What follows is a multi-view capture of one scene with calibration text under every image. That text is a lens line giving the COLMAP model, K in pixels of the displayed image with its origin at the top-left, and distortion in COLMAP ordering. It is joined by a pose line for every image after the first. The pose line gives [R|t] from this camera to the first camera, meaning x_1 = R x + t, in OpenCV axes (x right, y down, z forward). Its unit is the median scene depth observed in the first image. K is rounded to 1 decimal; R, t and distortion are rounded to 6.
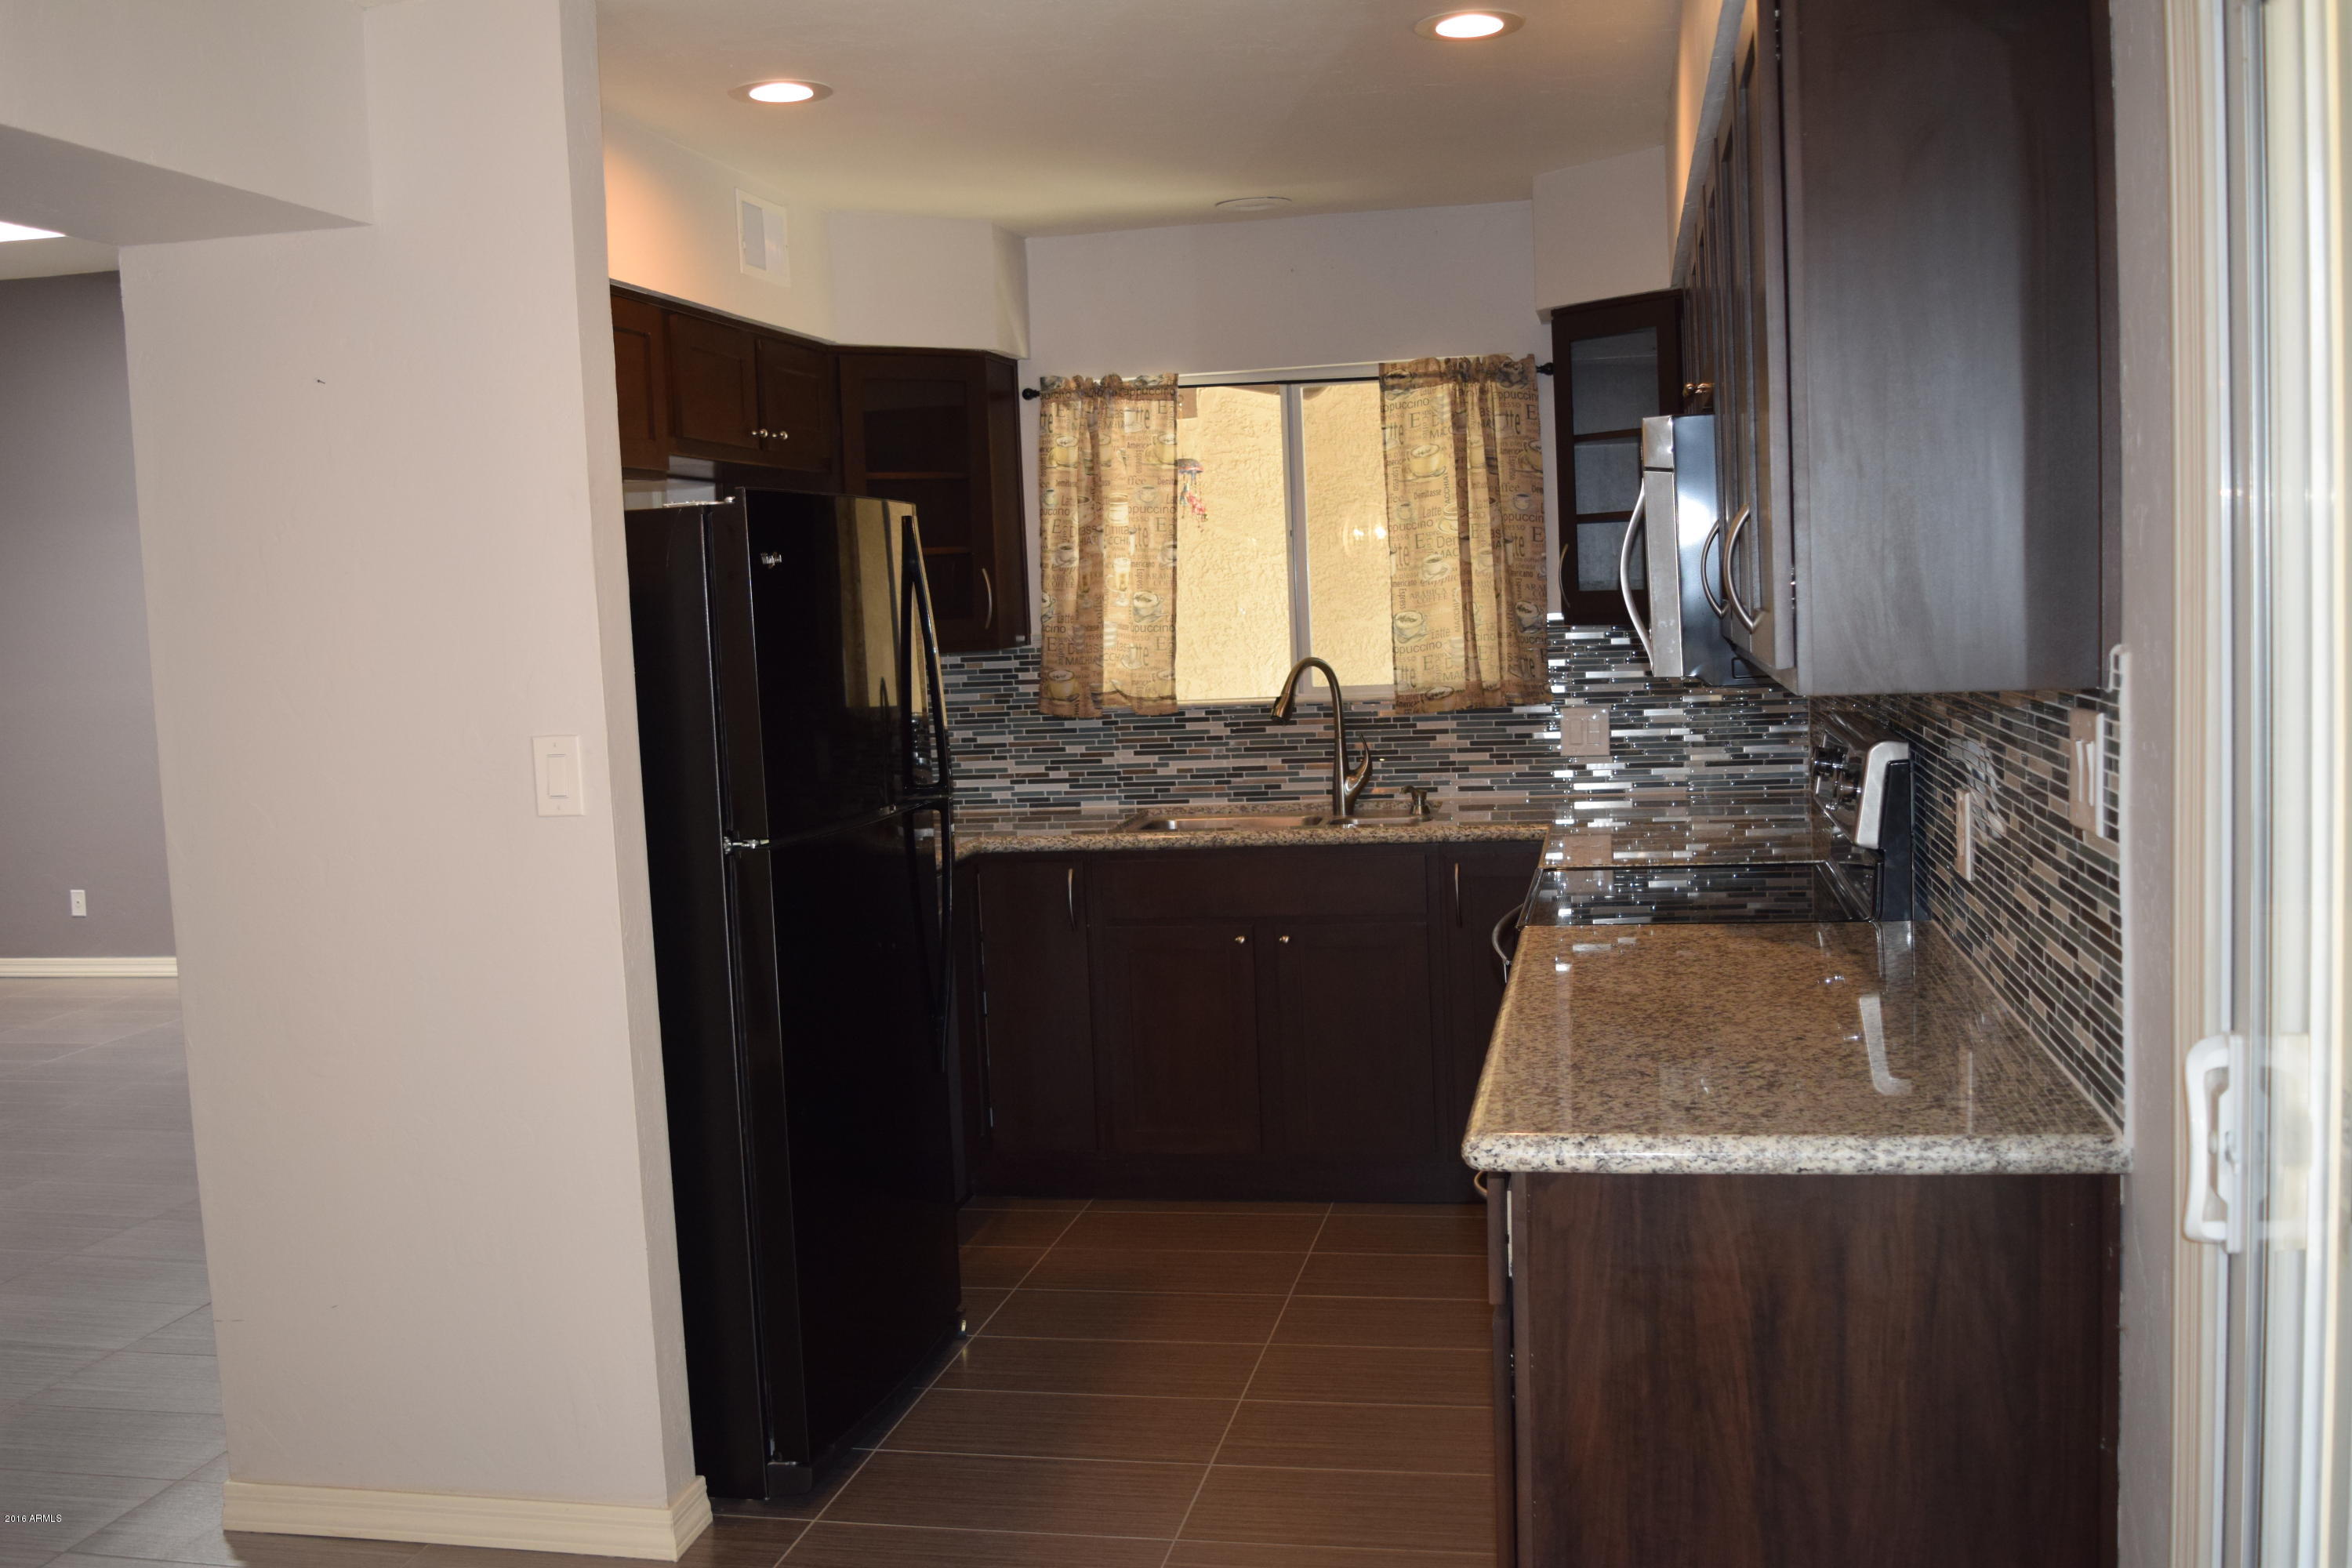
lens RADIAL K [[2239.9, 0, 1176.0], [0, 2239.9, 789.7], [0, 0, 1]] dist [0.010224, 0.000000]
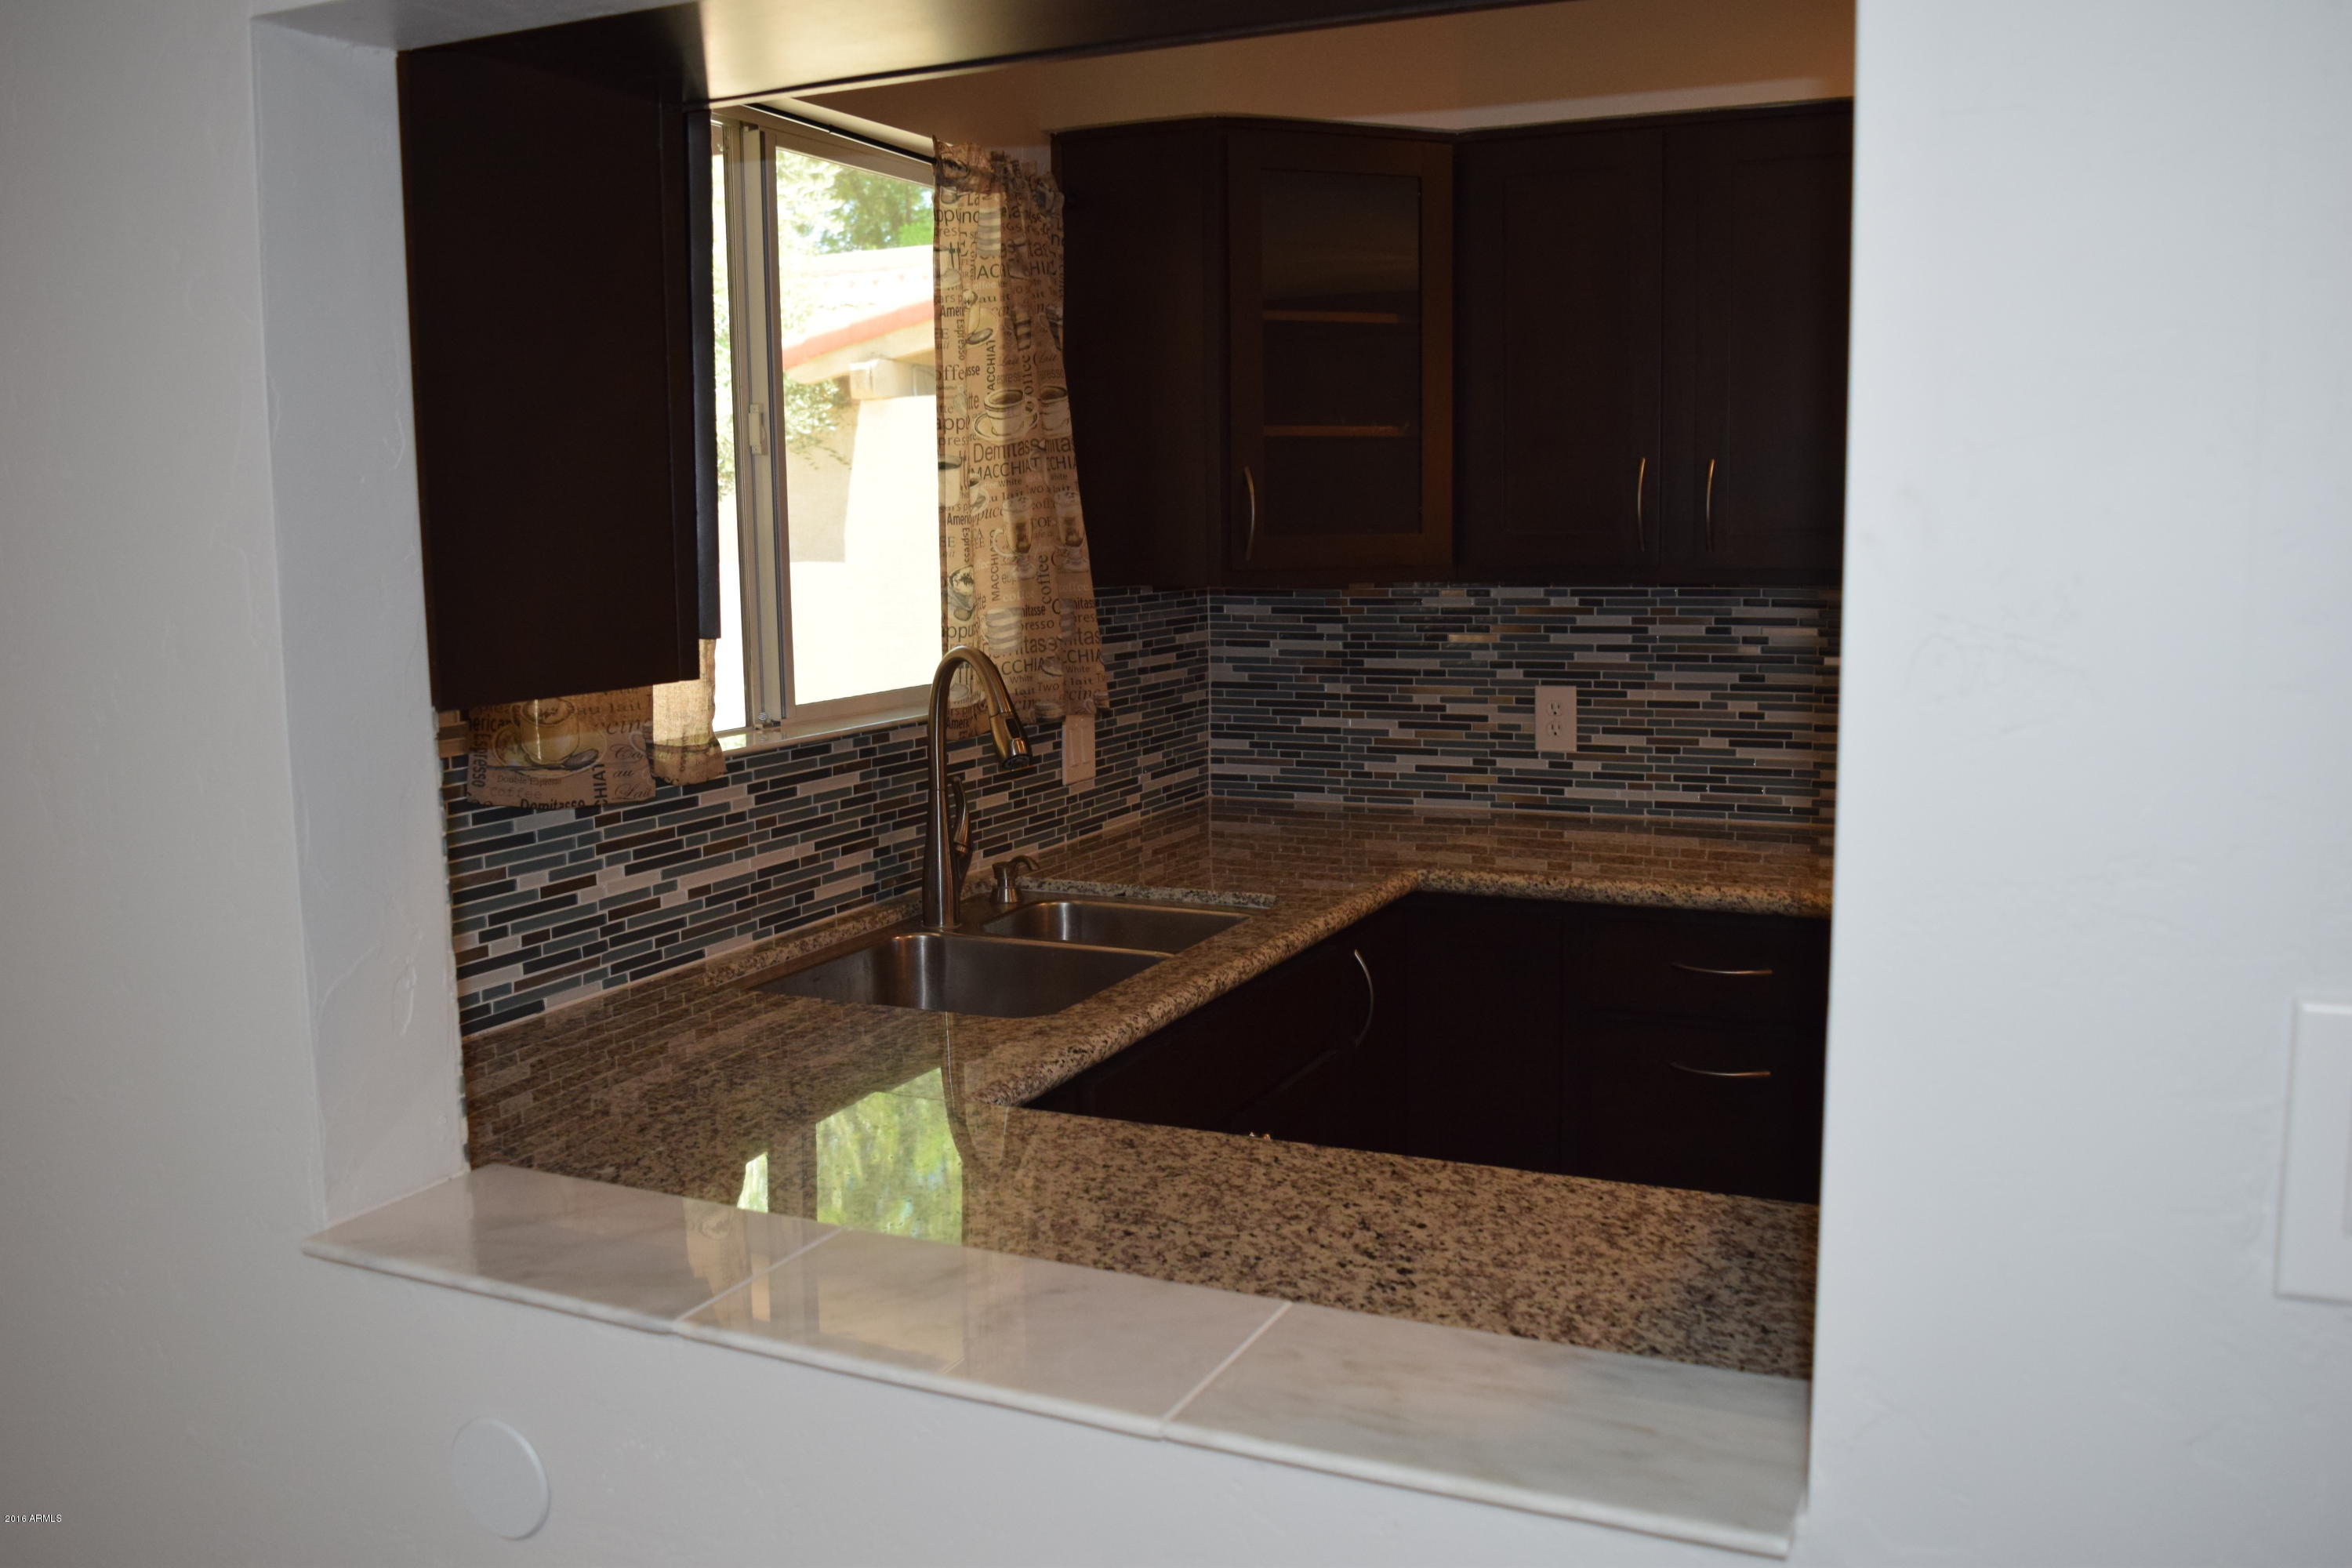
lens RADIAL K [[2037.4, 0, 1173.6], [0, 2037.4, 772.3], [0, 0, 1]] dist [-0.019177, -0.002065]
pose [[0.249964, -0.087355, 0.964307, -0.395306], [0.087431, 0.993890, 0.067372, -0.055150], [-0.964300, 0.067470, 0.256074, 0.785184]]
